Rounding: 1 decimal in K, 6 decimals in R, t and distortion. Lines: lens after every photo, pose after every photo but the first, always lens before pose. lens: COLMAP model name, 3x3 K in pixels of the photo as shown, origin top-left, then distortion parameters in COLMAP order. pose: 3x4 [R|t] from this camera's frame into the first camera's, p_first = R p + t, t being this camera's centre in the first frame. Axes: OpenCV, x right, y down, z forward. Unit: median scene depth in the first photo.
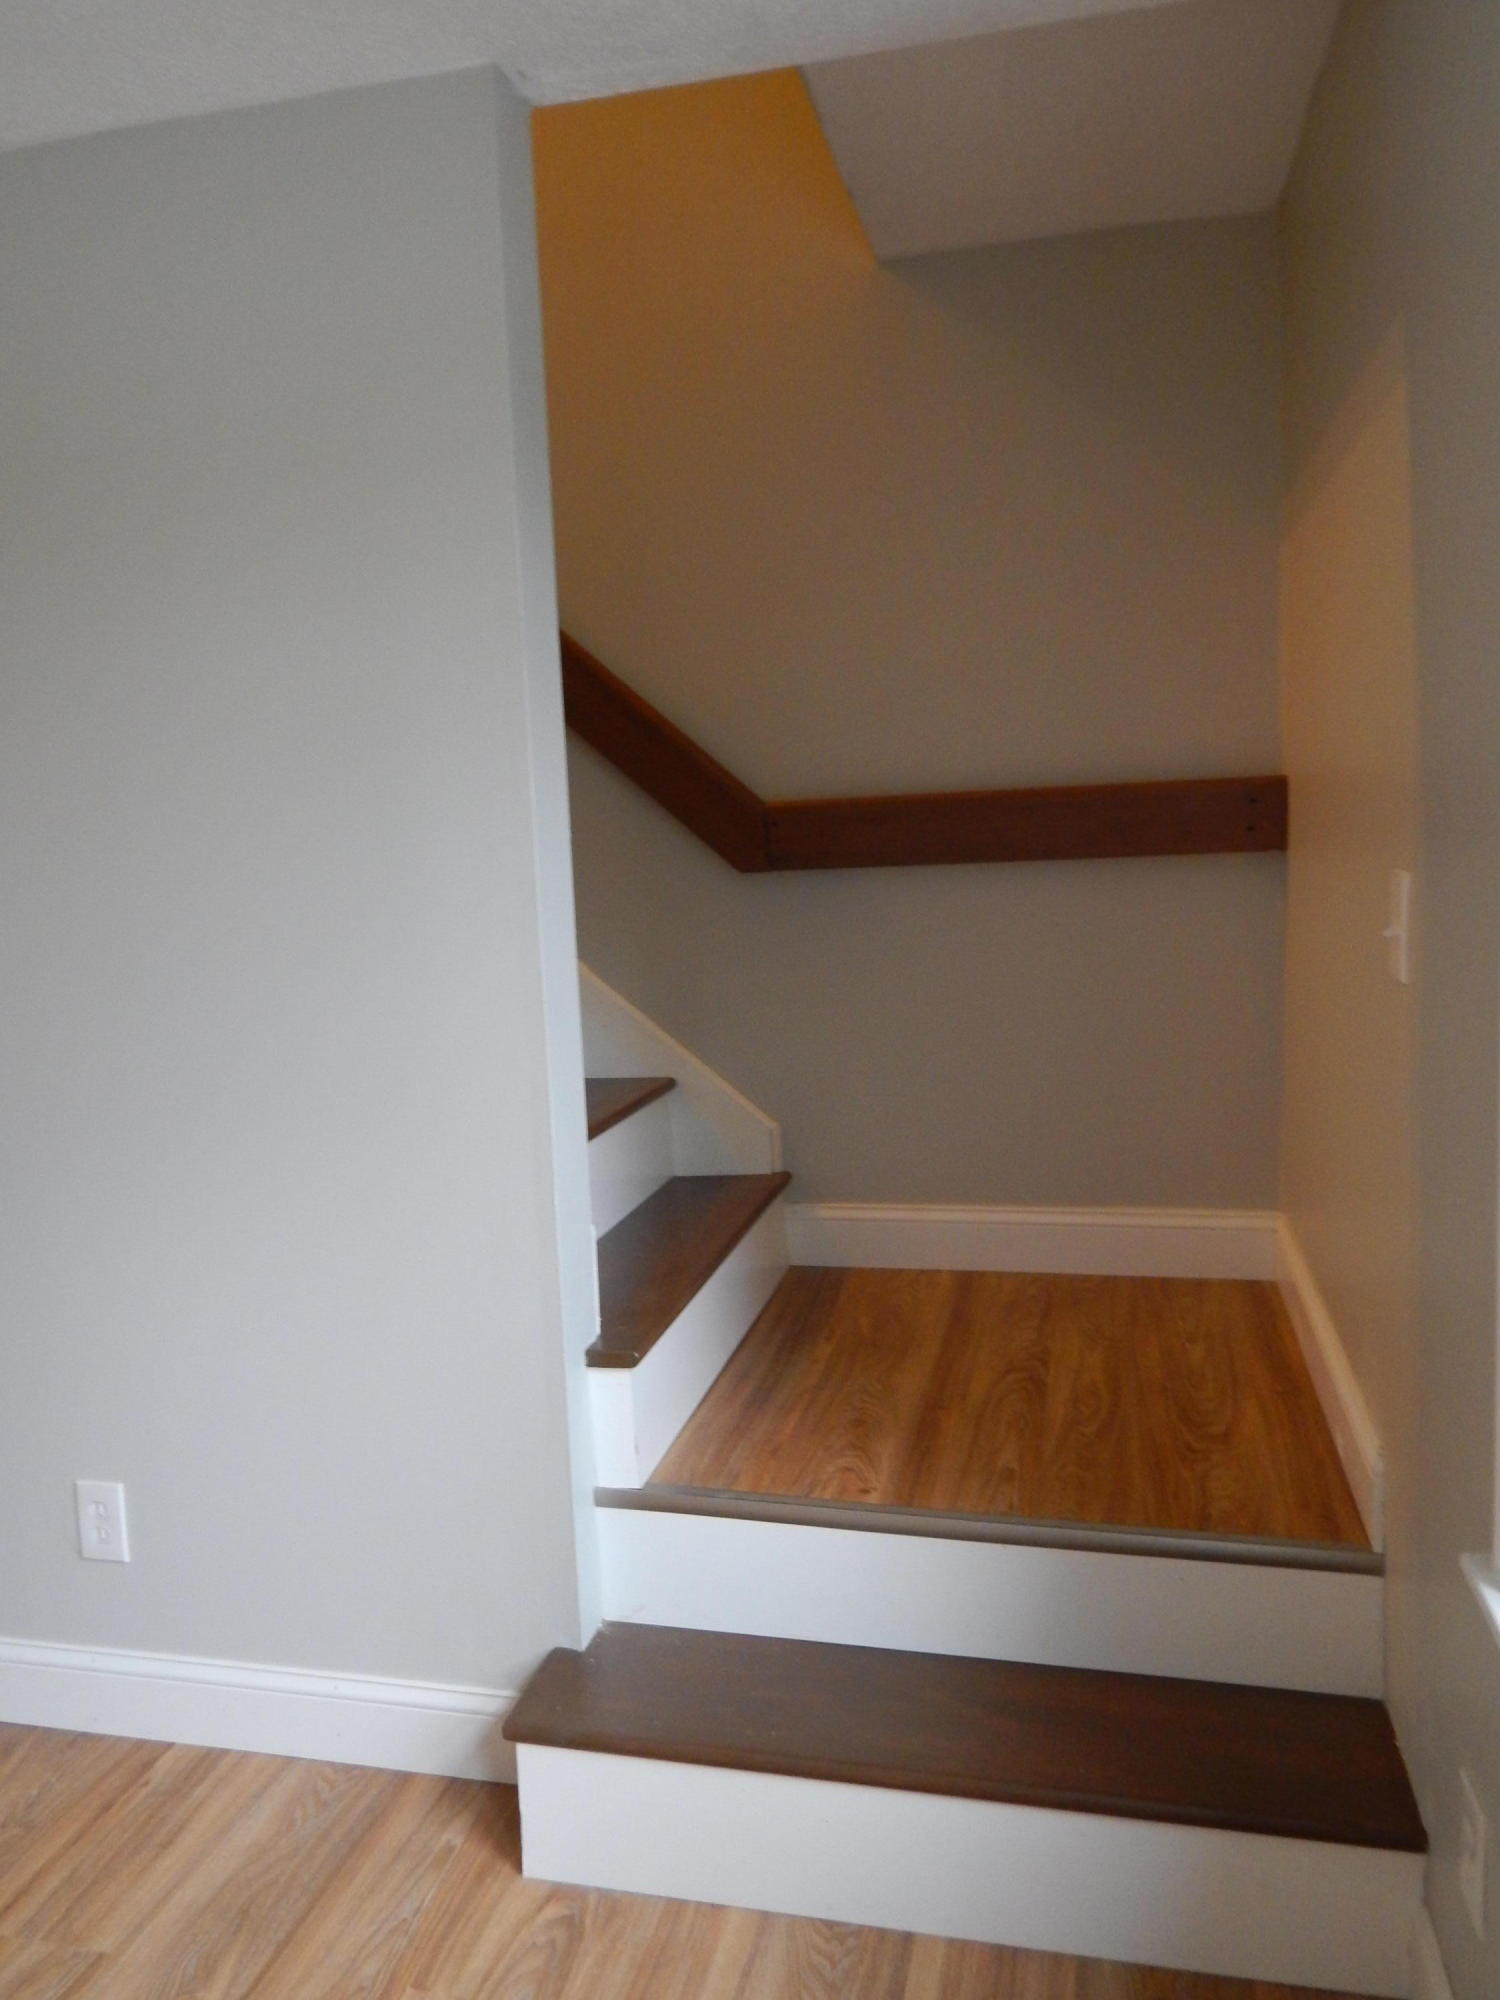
lens RADIAL K [[1461.3, 0, 748.8], [0, 1461.3, 994.2], [0, 0, 1]] dist [-0.000544, -0.006858]
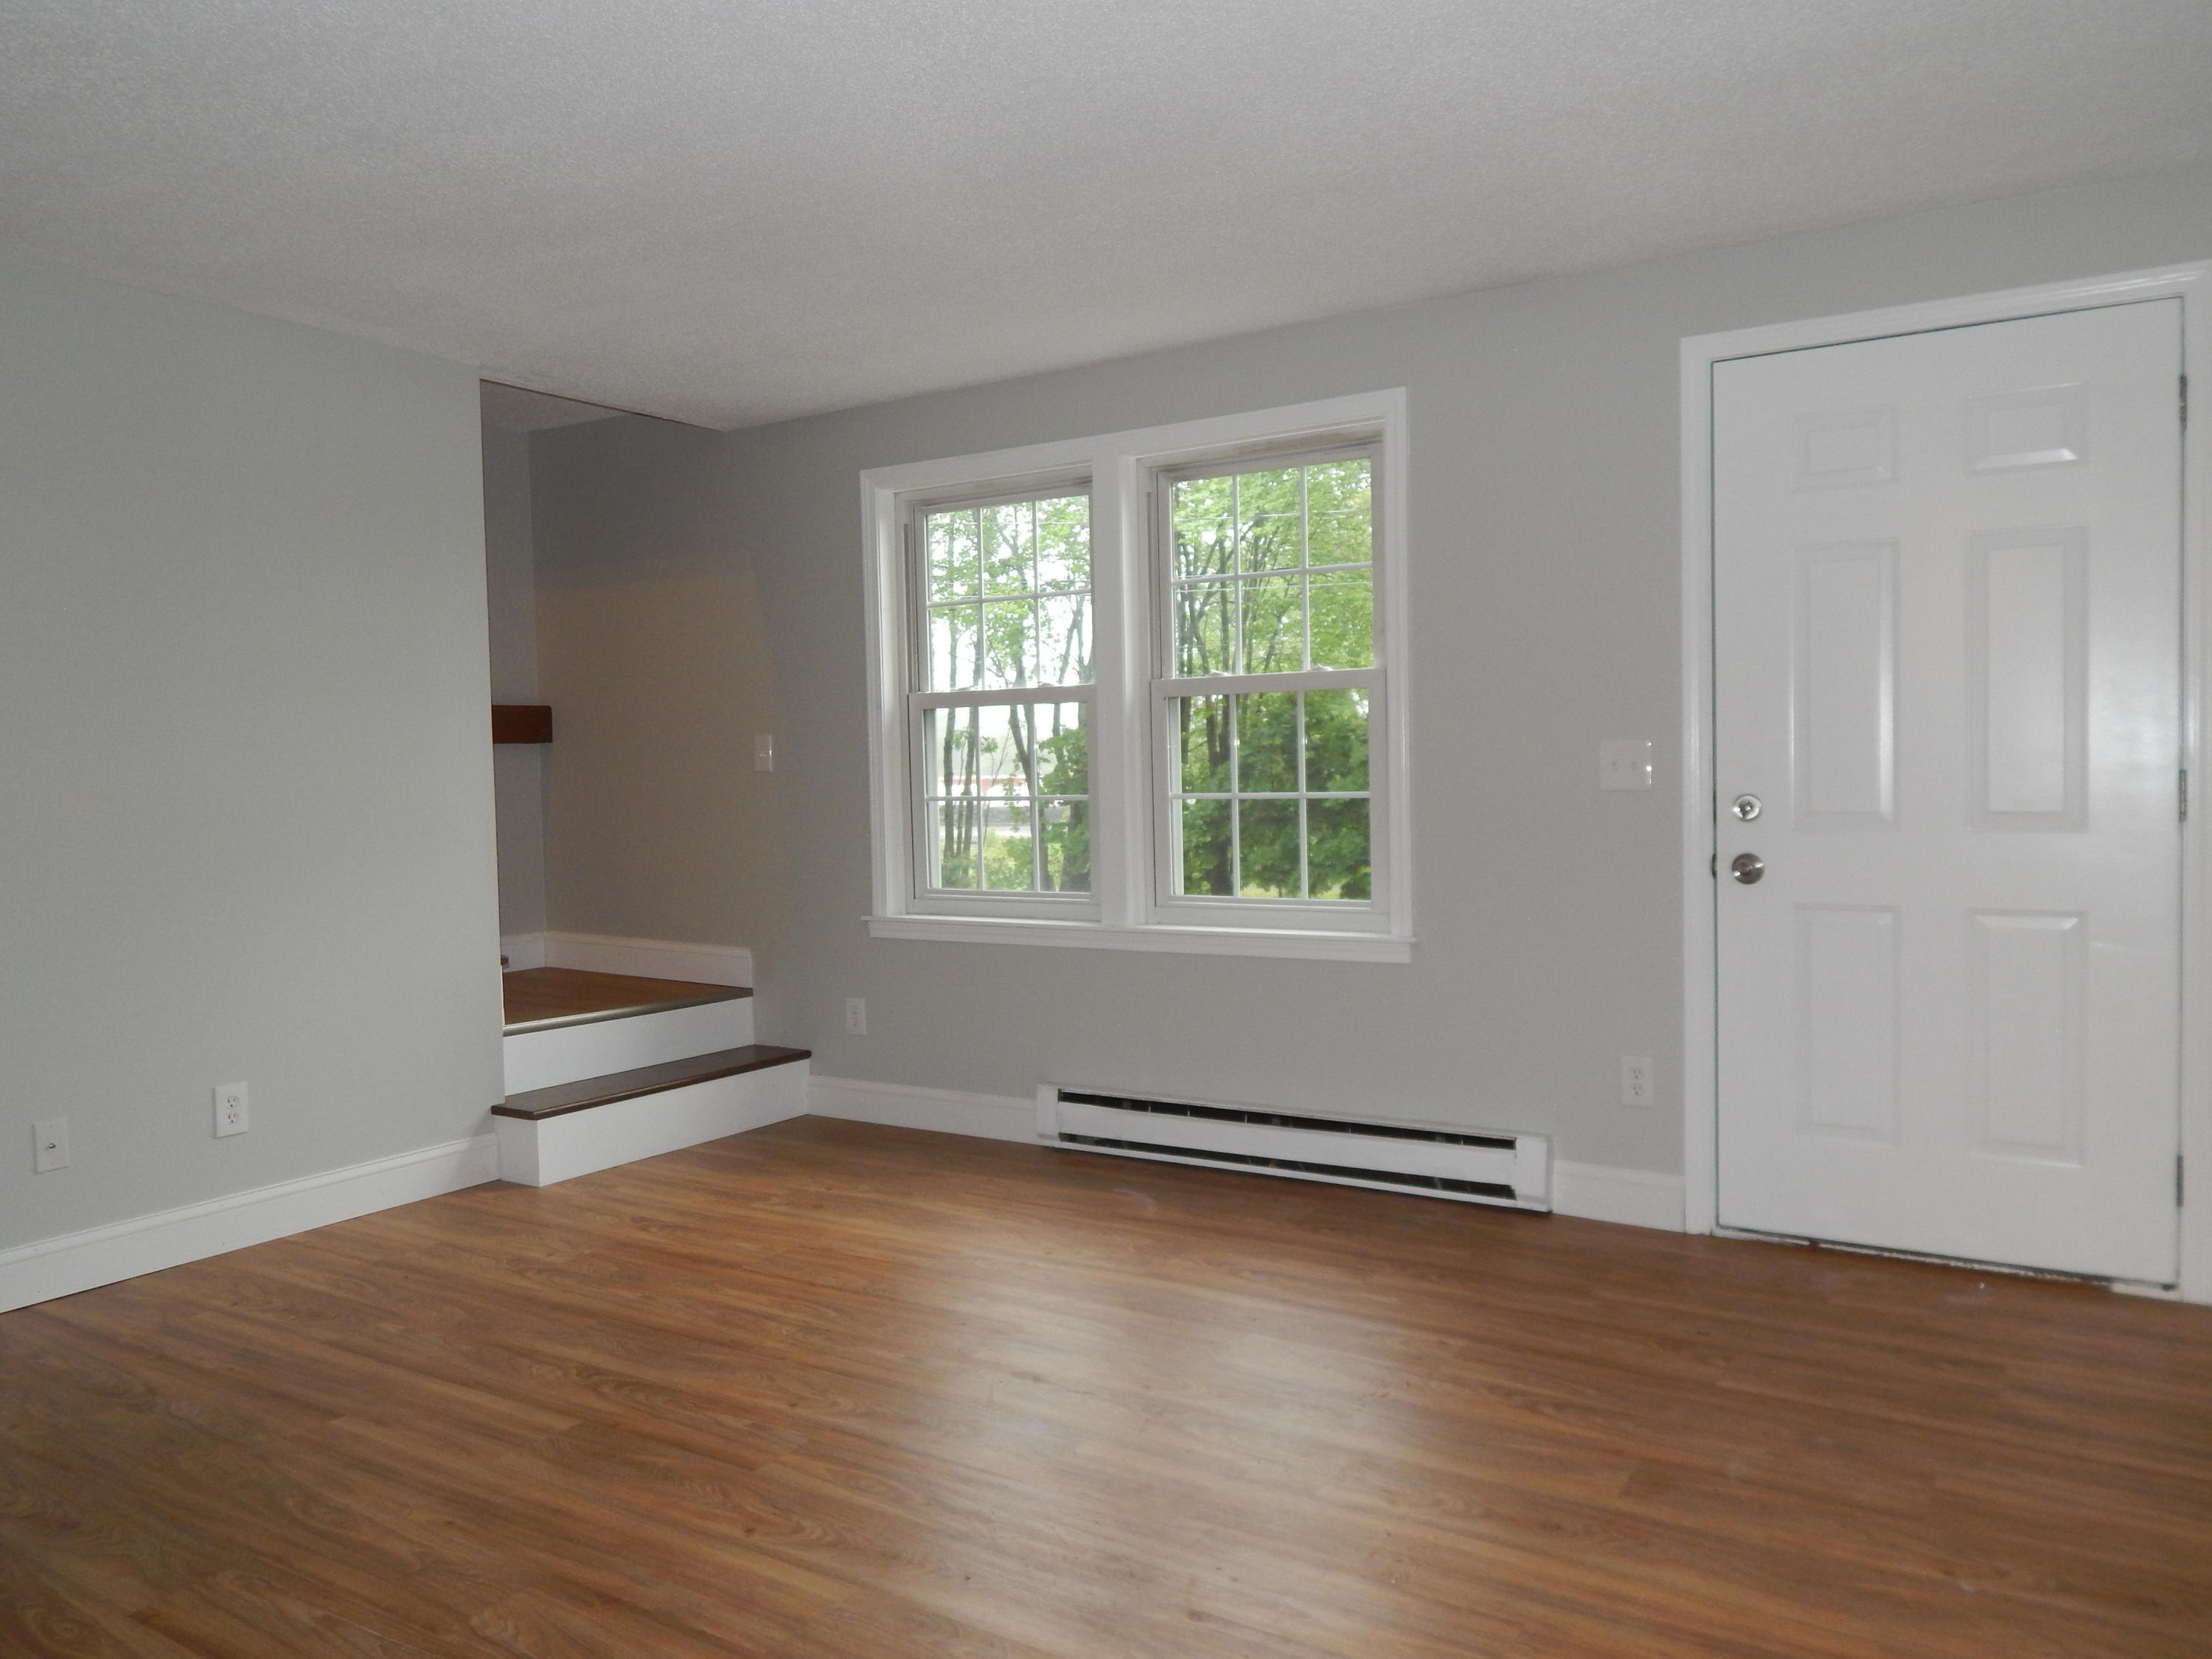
lens RADIAL K [[1616.2, 0, 1107.7], [0, 1616.2, 809.1], [0, 0, 1]] dist [-0.000544, -0.006858]
pose [[0.332593, 0.011214, 0.943004, -1.896138], [0.113267, 0.992216, -0.051748, 0.246497], [-0.936244, 0.124023, 0.328734, -0.553264]]
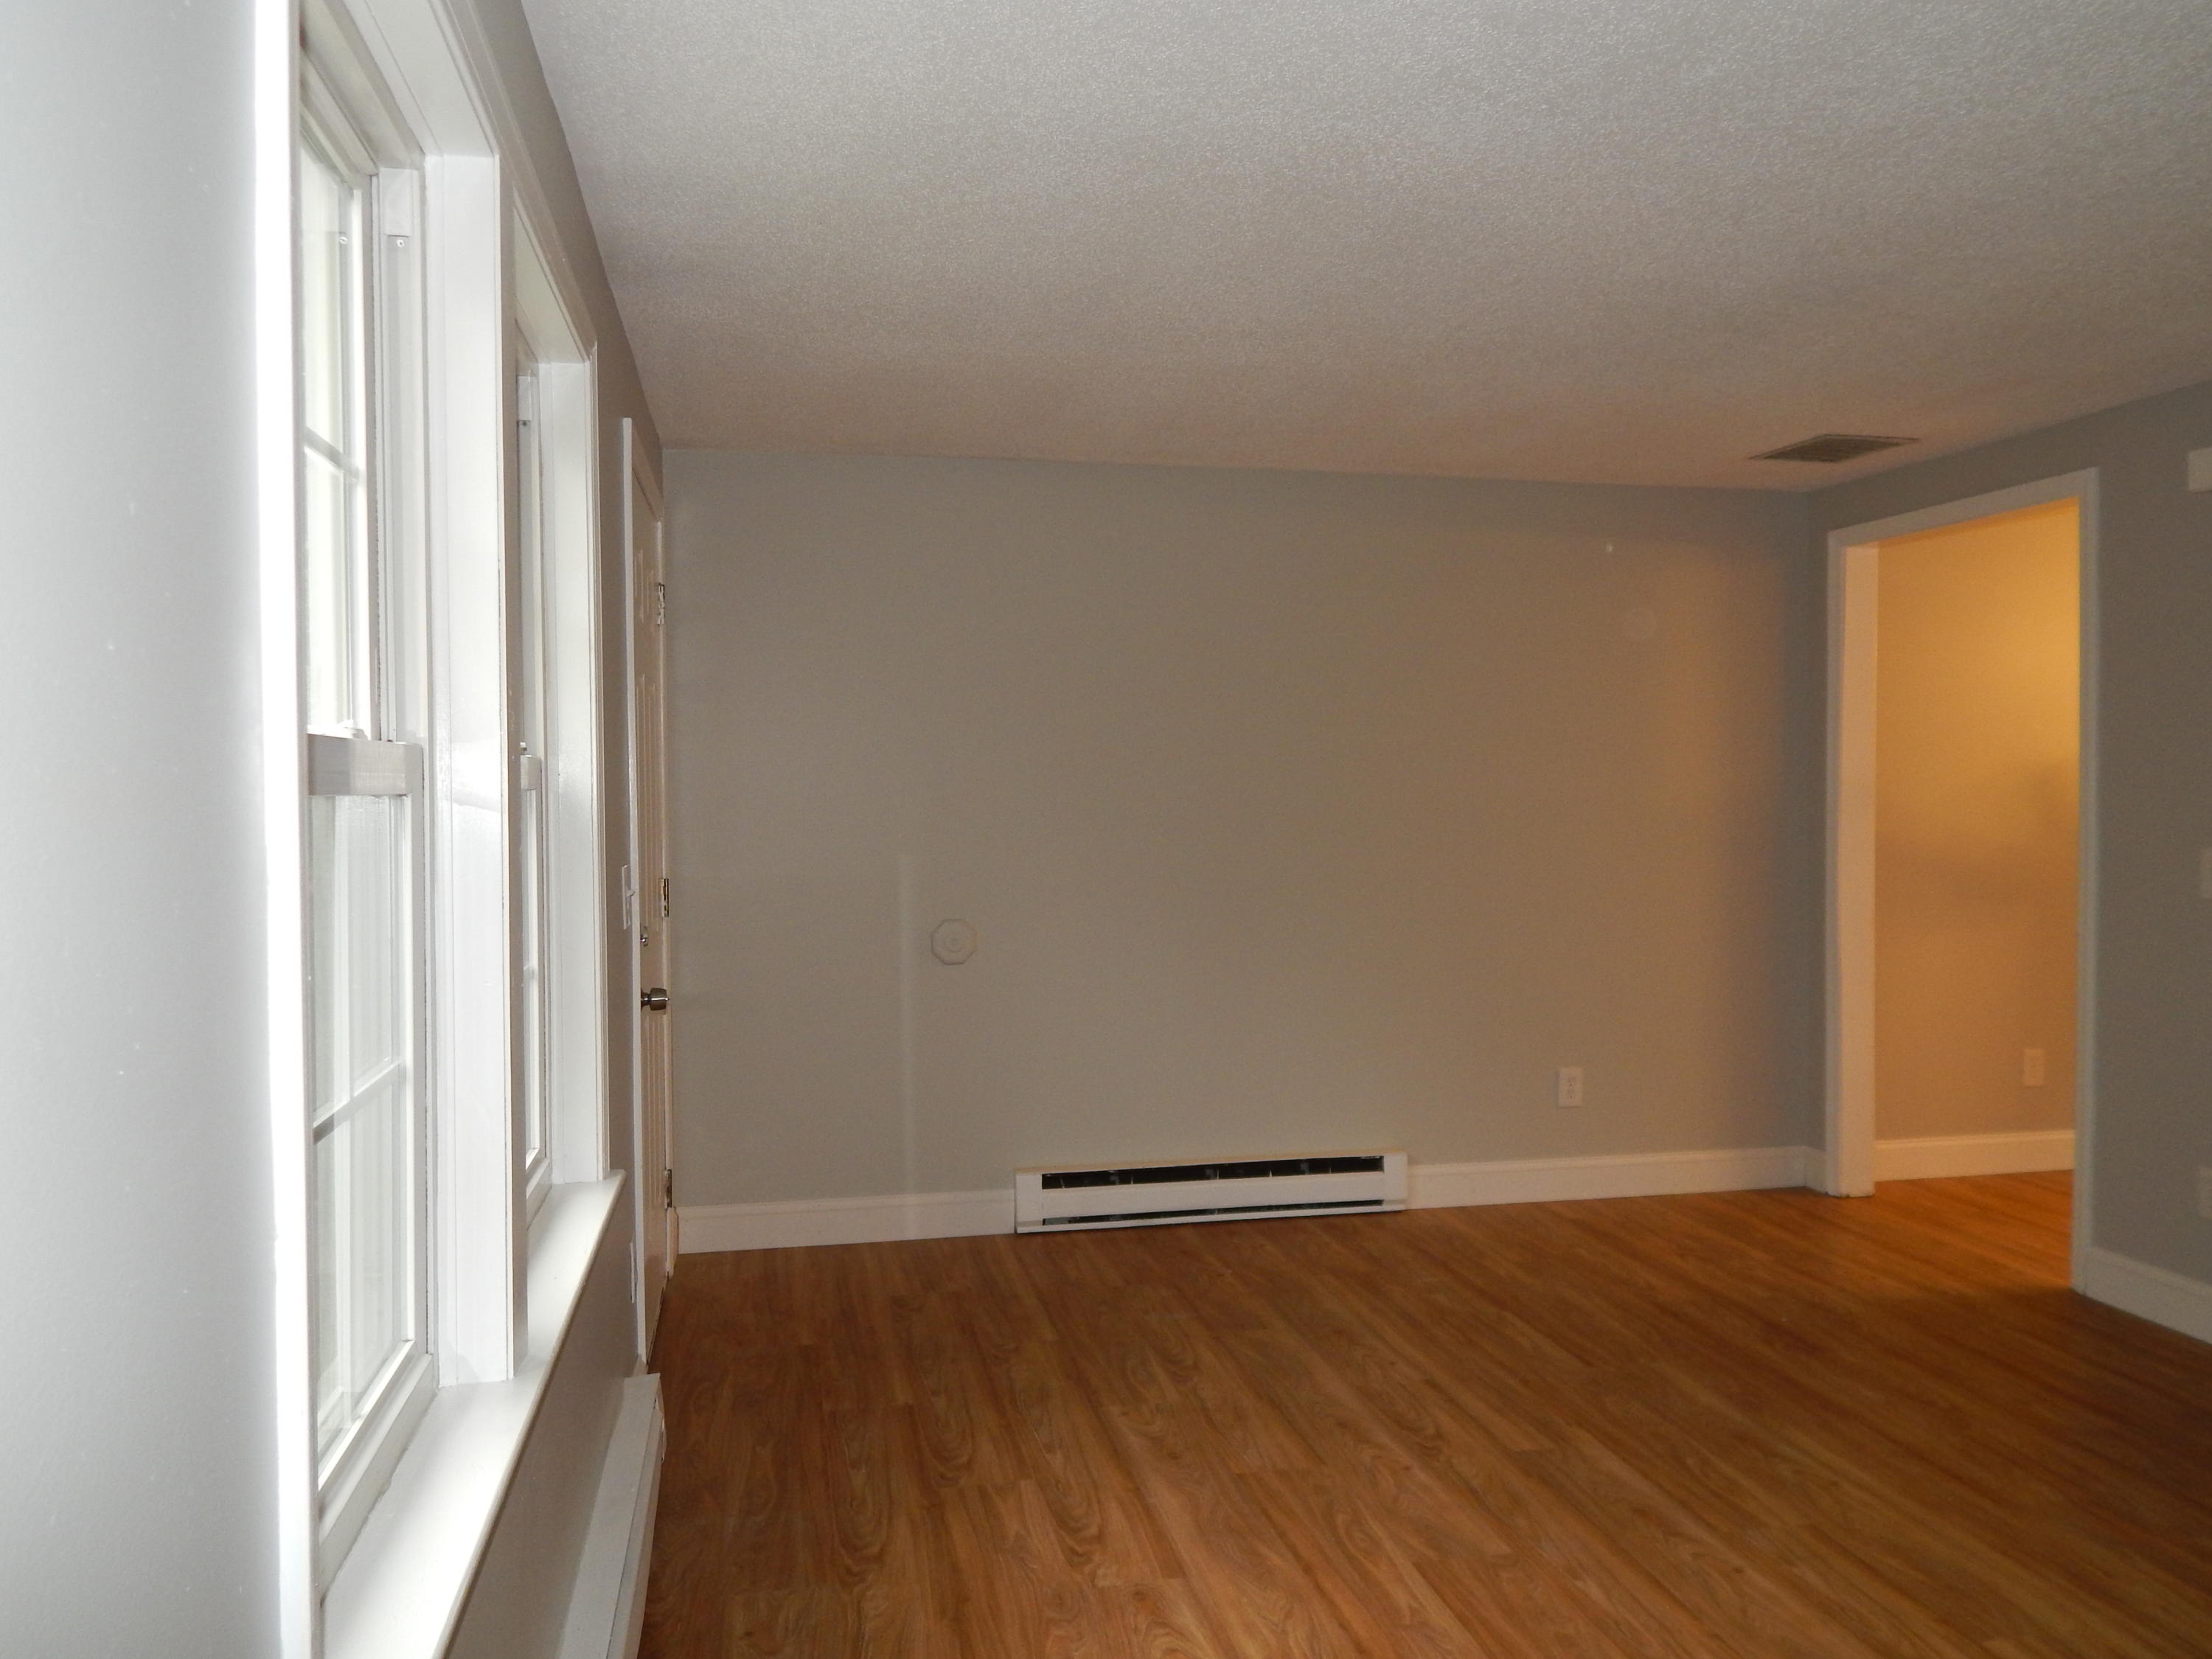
lens RADIAL K [[1616.2, 0, 1107.6], [0, 1616.2, 828.4], [0, 0, 1]] dist [-0.000544, -0.006858]
pose [[-0.904770, 0.059782, -0.421685, 0.271775], [-0.004266, 0.988778, 0.149331, -0.126755], [0.425880, 0.136909, -0.894361, 1.062002]]
